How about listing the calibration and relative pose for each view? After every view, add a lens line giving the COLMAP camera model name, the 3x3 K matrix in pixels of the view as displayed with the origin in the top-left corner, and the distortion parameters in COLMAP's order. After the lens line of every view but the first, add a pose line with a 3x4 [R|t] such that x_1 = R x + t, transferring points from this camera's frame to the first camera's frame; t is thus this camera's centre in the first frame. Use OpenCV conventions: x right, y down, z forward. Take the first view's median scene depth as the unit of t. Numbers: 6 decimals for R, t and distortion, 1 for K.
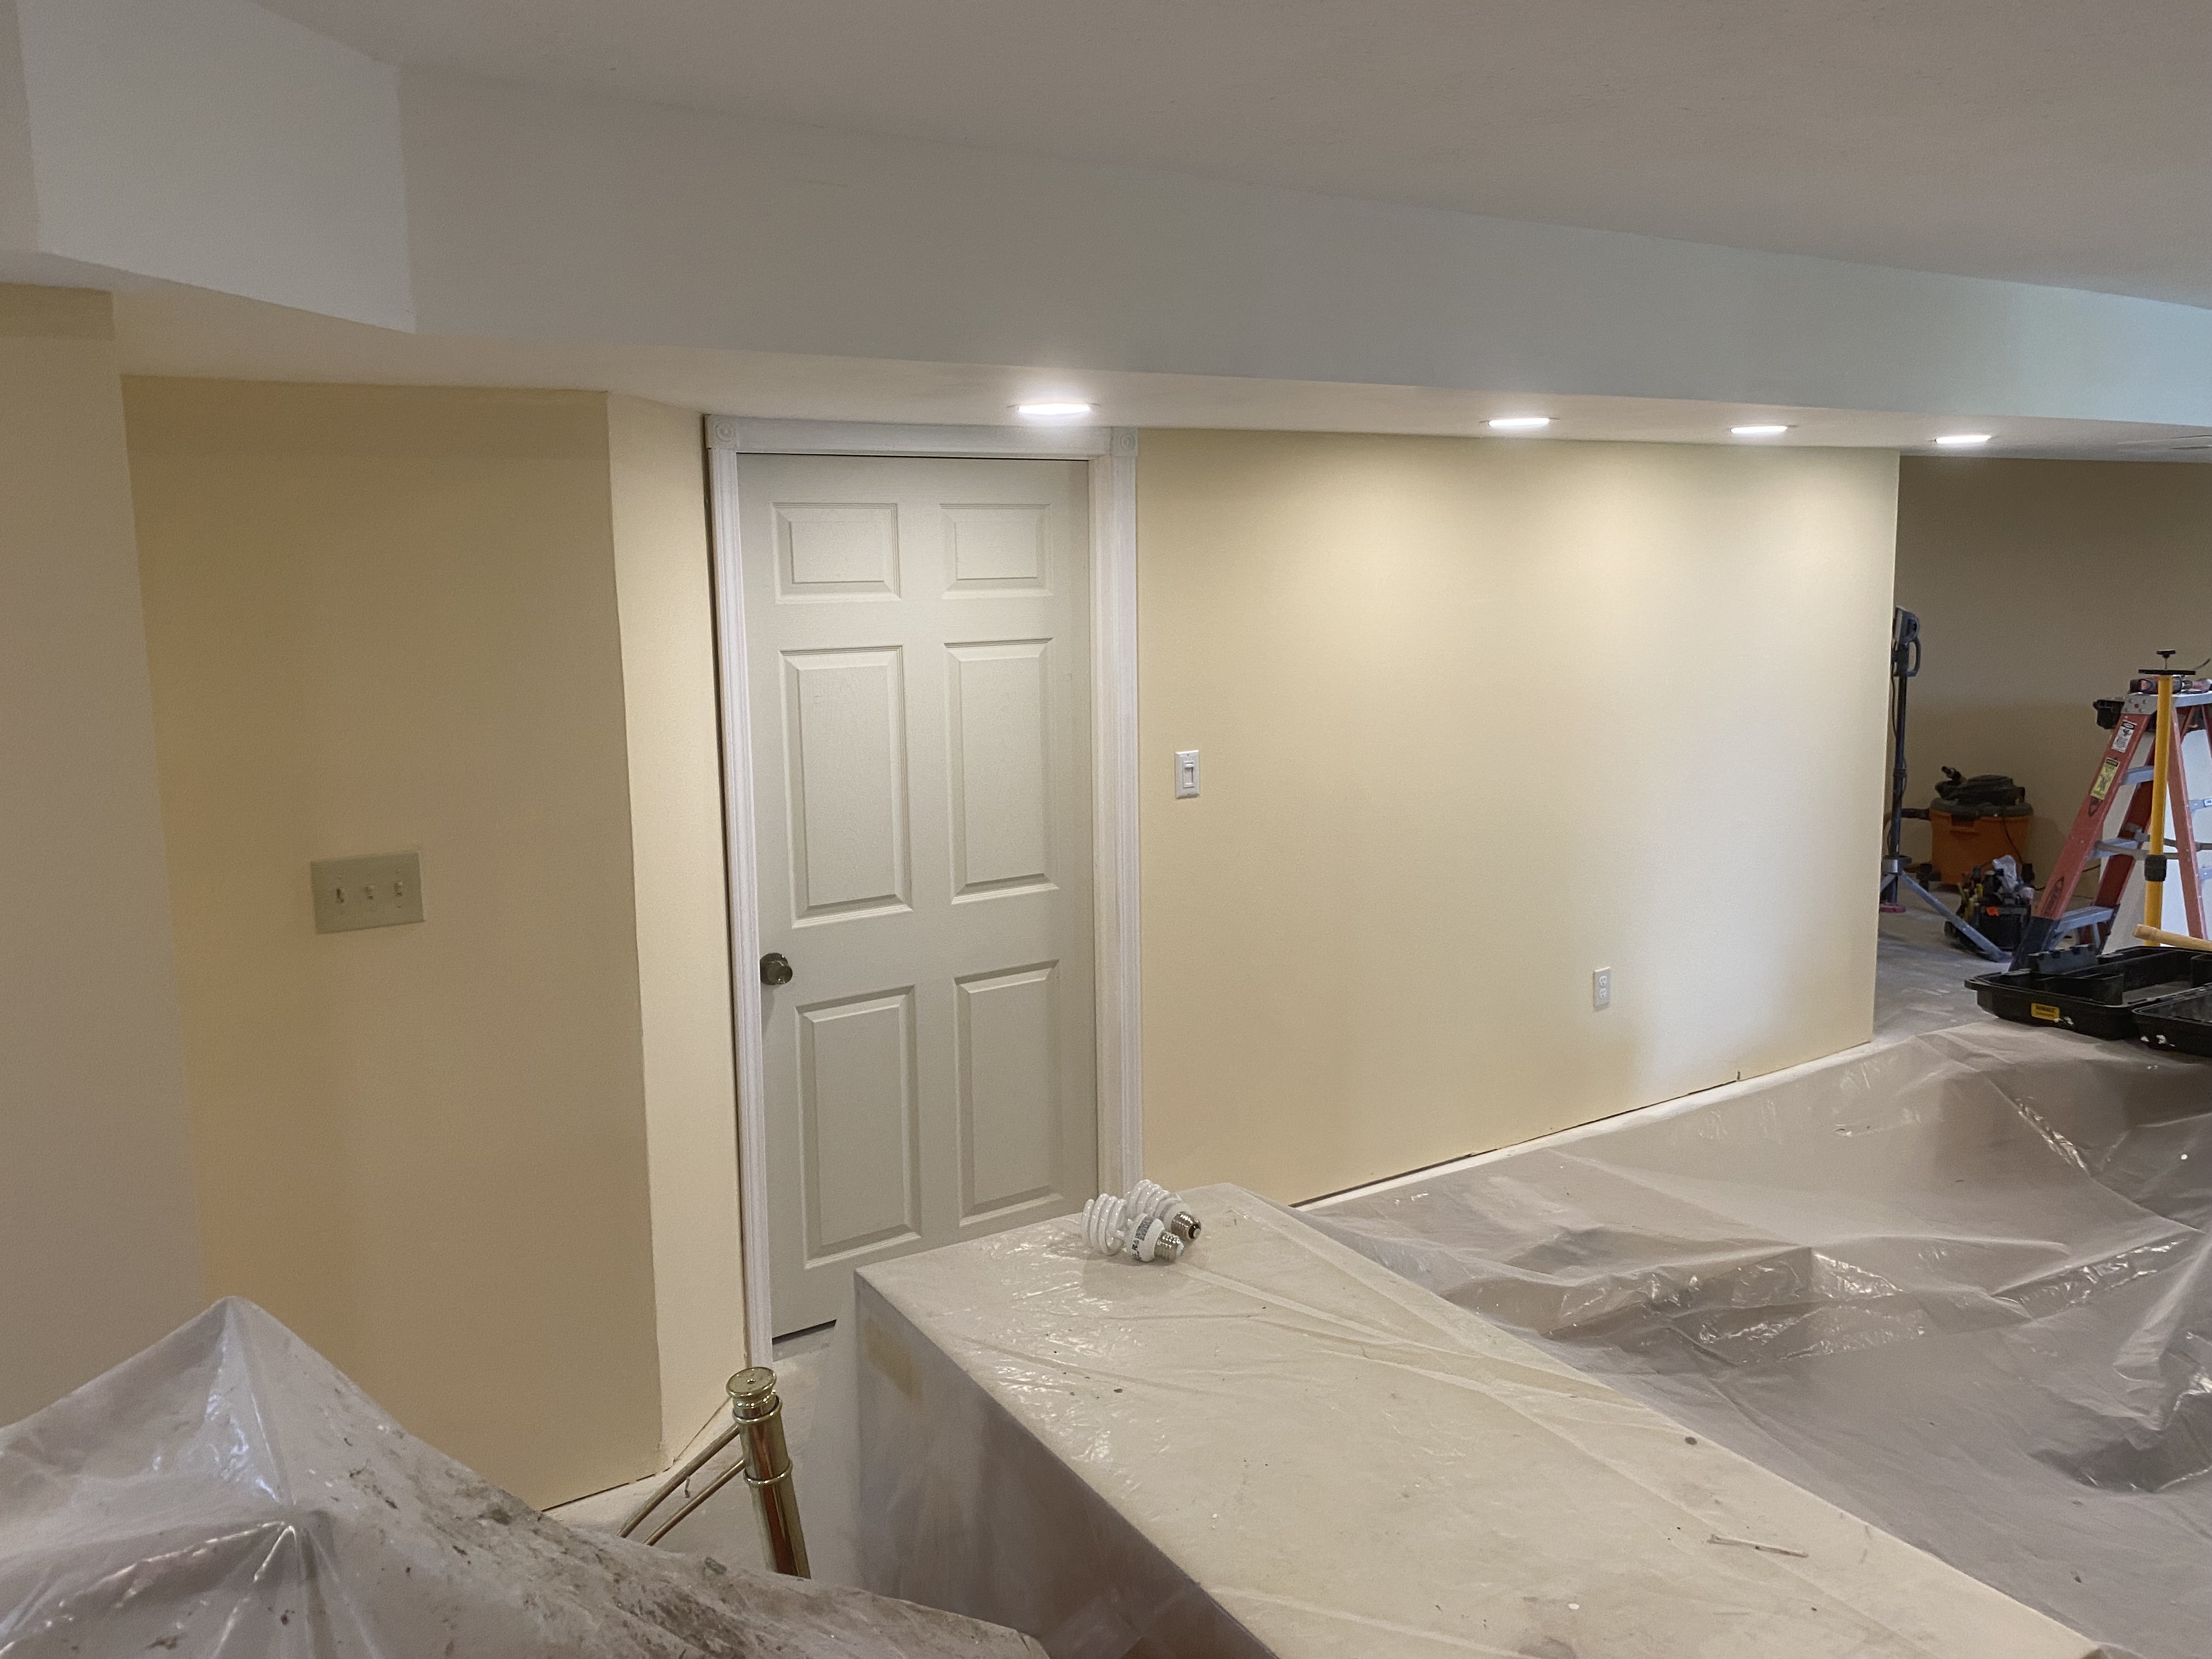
lens RADIAL K [[1691.5, 0, 1091.4], [0, 1691.5, 819.3], [0, 0, 1]] dist [0.030239, -0.036702]
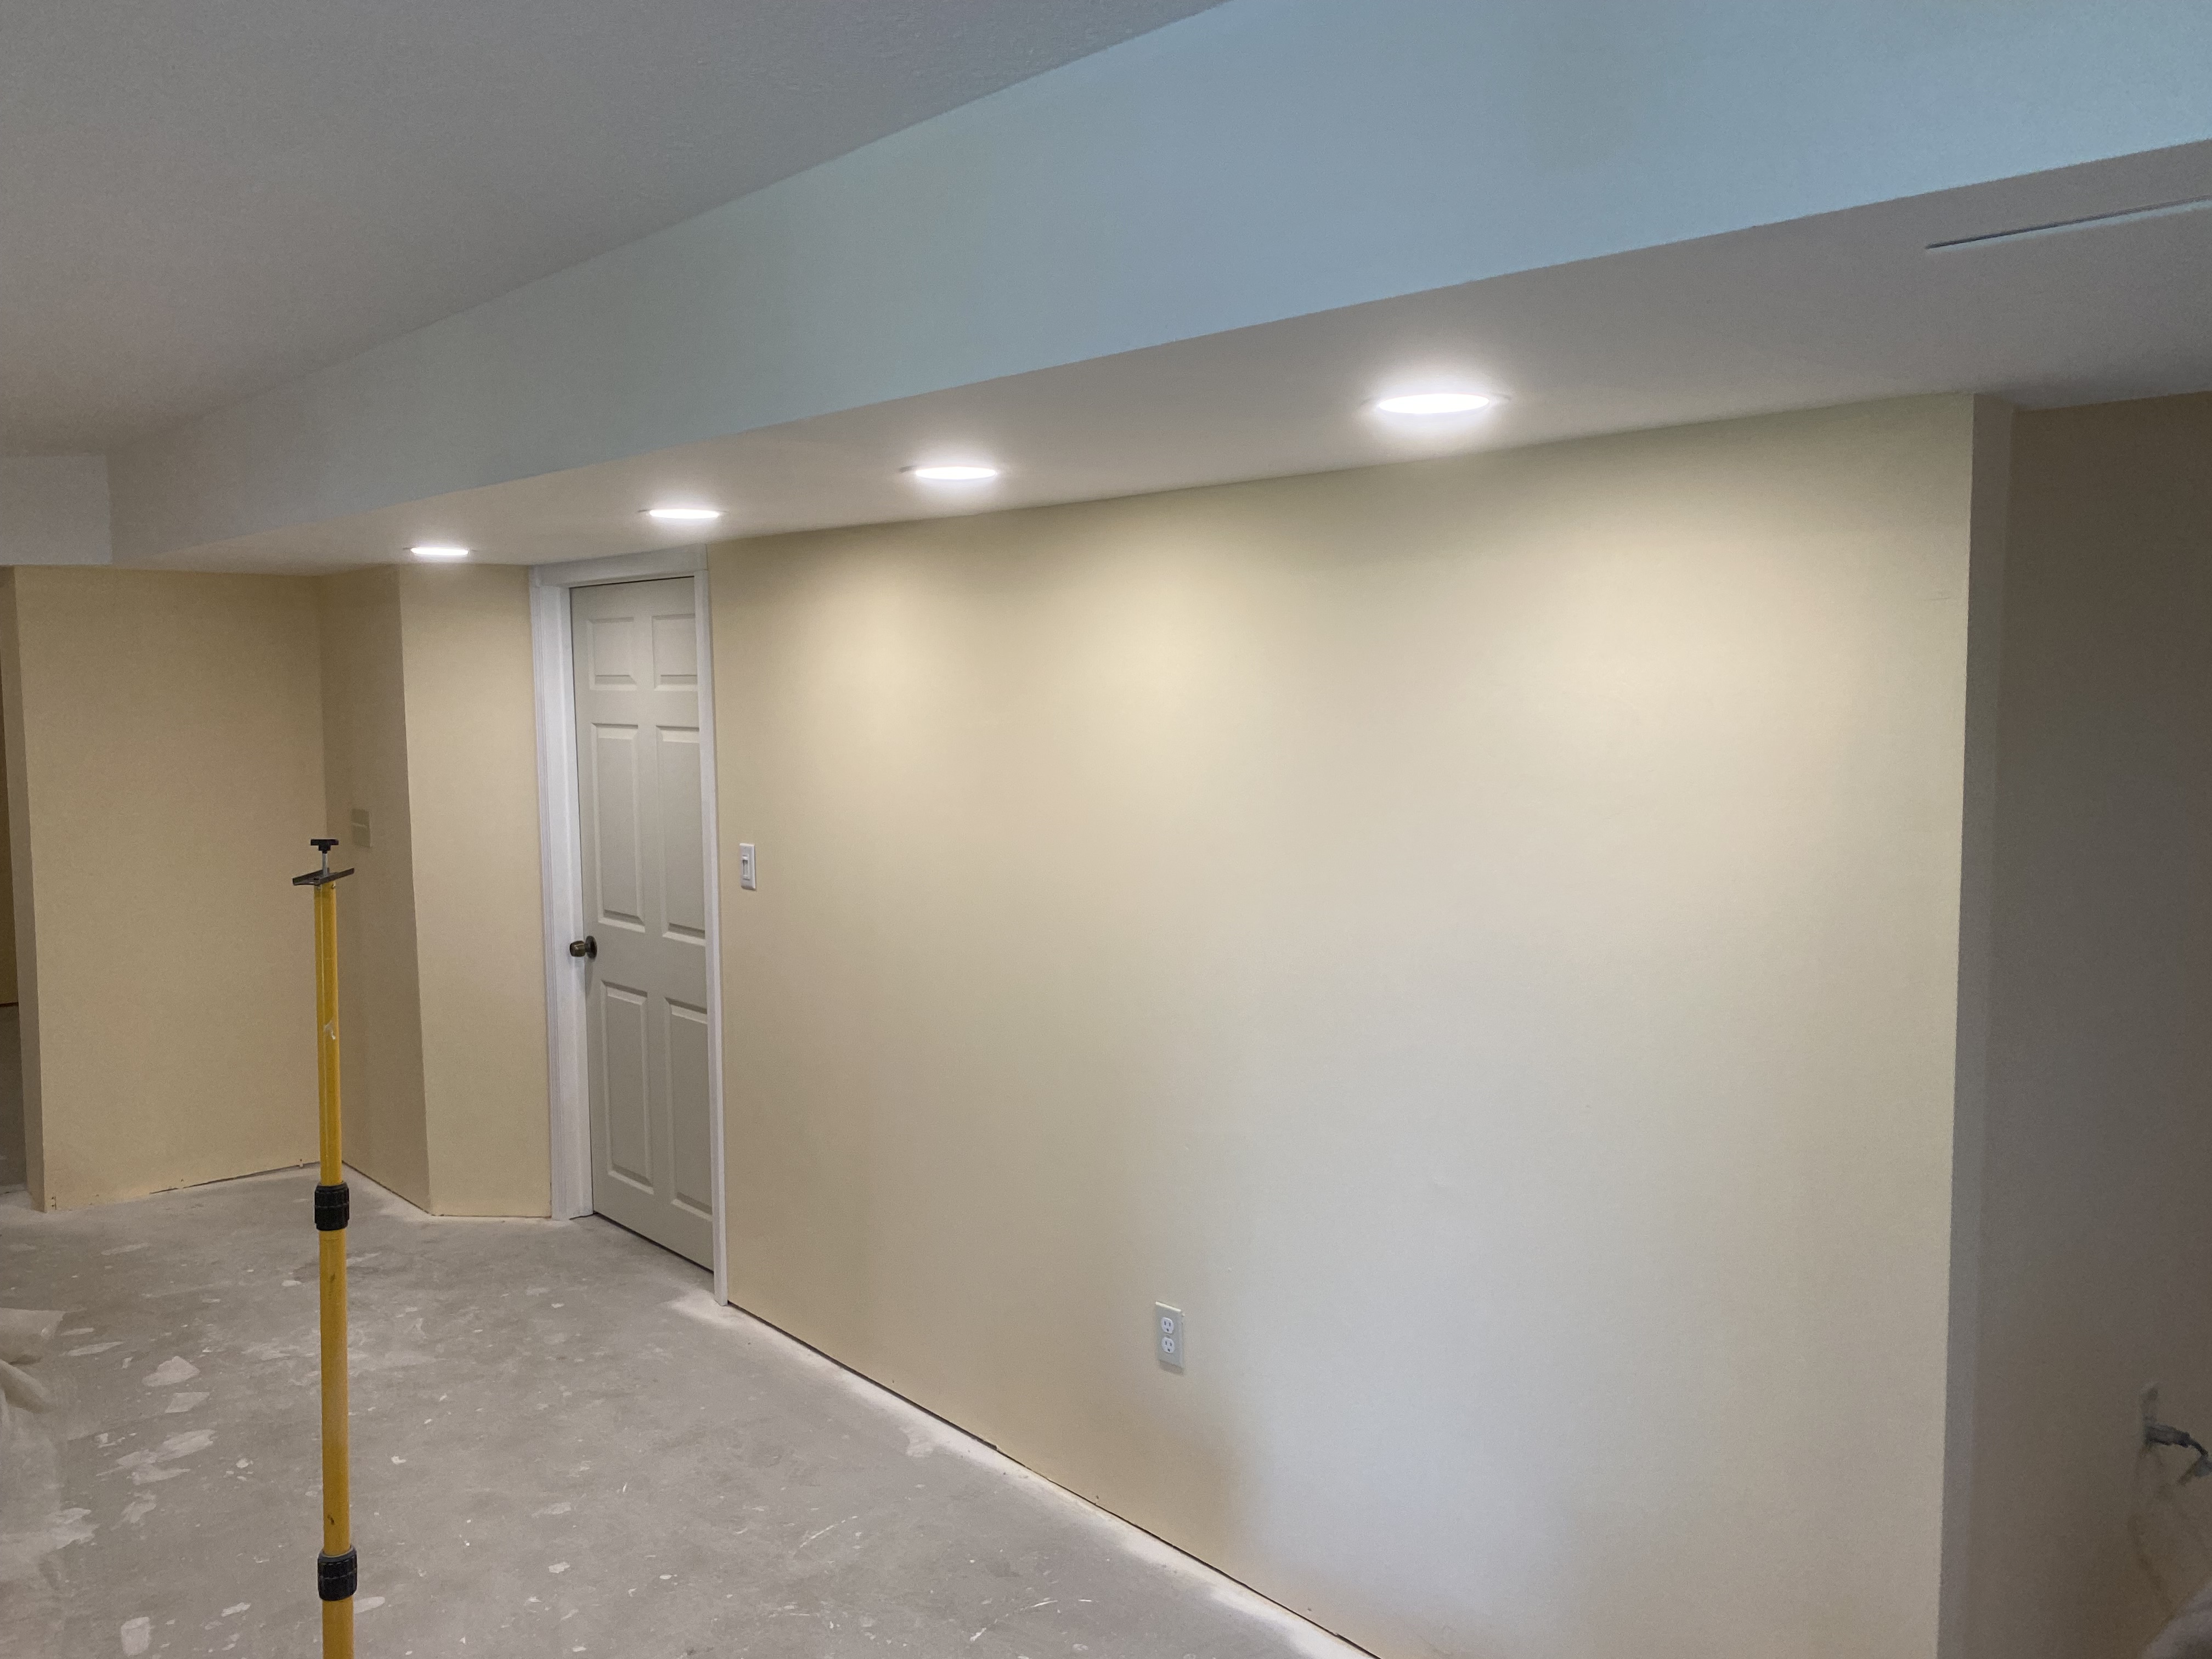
lens RADIAL K [[1691.5, 0, 1091.4], [0, 1691.5, 819.3], [0, 0, 1]] dist [0.030239, -0.036702]
pose [[0.140843, 0.101890, -0.984775, 1.205616], [-0.144950, 0.986094, 0.081296, -0.185118], [0.979363, 0.131293, 0.153653, 1.135370]]
